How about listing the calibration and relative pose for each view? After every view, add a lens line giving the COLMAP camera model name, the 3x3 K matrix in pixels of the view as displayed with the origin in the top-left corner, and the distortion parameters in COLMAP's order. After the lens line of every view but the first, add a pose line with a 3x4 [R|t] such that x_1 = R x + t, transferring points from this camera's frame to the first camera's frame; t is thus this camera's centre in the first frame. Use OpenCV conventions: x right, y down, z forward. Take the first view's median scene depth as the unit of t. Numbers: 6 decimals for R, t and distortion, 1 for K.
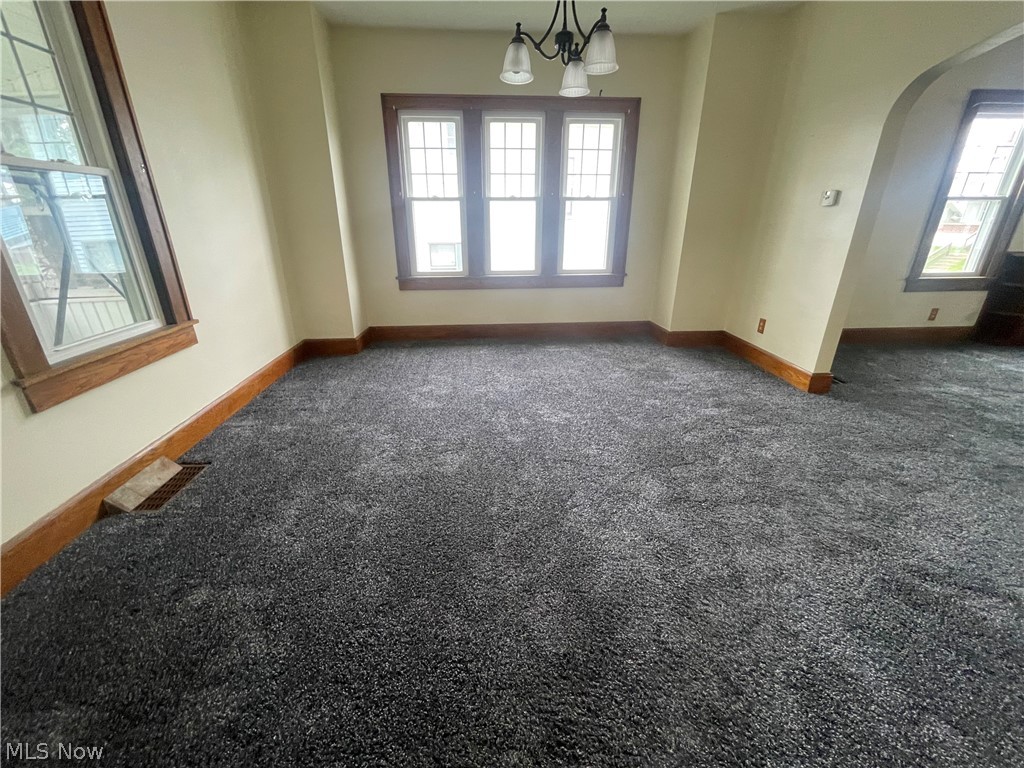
lens RADIAL K [[417.0, 0, 512.0], [0, 417.0, 384.0], [0, 0, 1]] dist [0.010151, -0.000176]
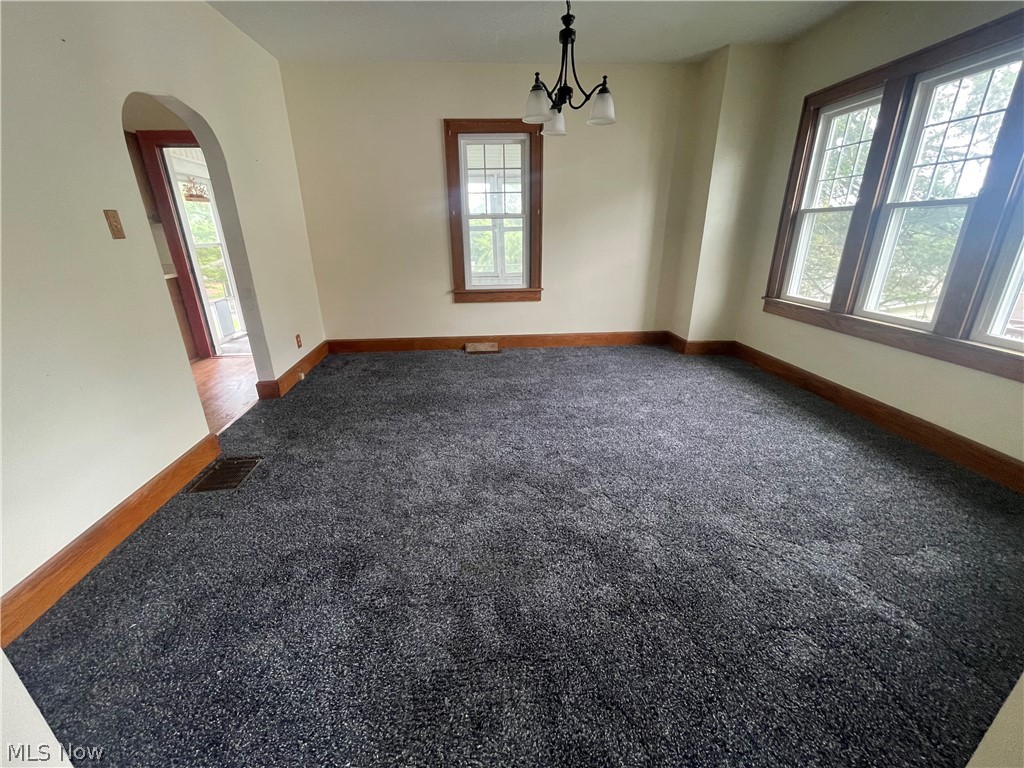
lens RADIAL K [[416.7, 0, 512.0], [0, 416.7, 384.0], [0, 0, 1]] dist [0.002616, -0.000127]
pose [[0.026463, 0.346099, -0.937825, 0.735646], [-0.369789, 0.874994, 0.312477, -0.199223], [0.928739, 0.338528, 0.151139, 0.488324]]
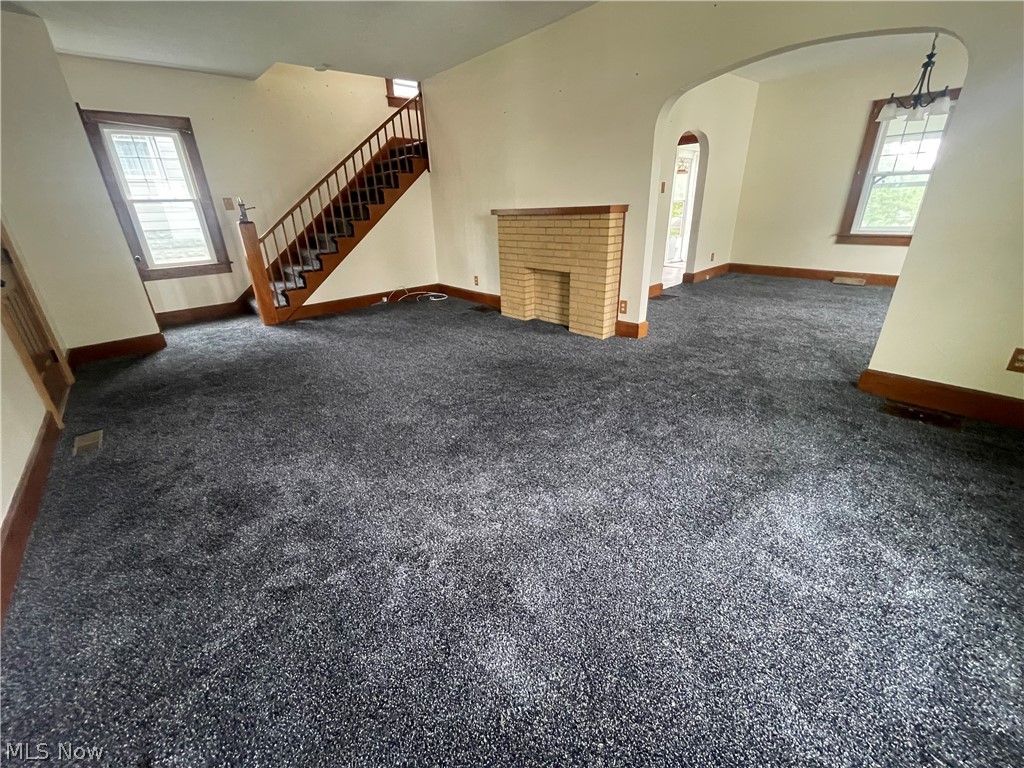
lens RADIAL K [[416.7, 0, 512.0], [0, 416.7, 384.0], [0, 0, 1]] dist [0.002616, -0.000127]
pose [[-0.778879, 0.269518, -0.566311, 1.526164], [-0.211305, 0.737394, 0.641560, -0.331727], [0.590506, 0.619362, -0.517390, 0.864261]]
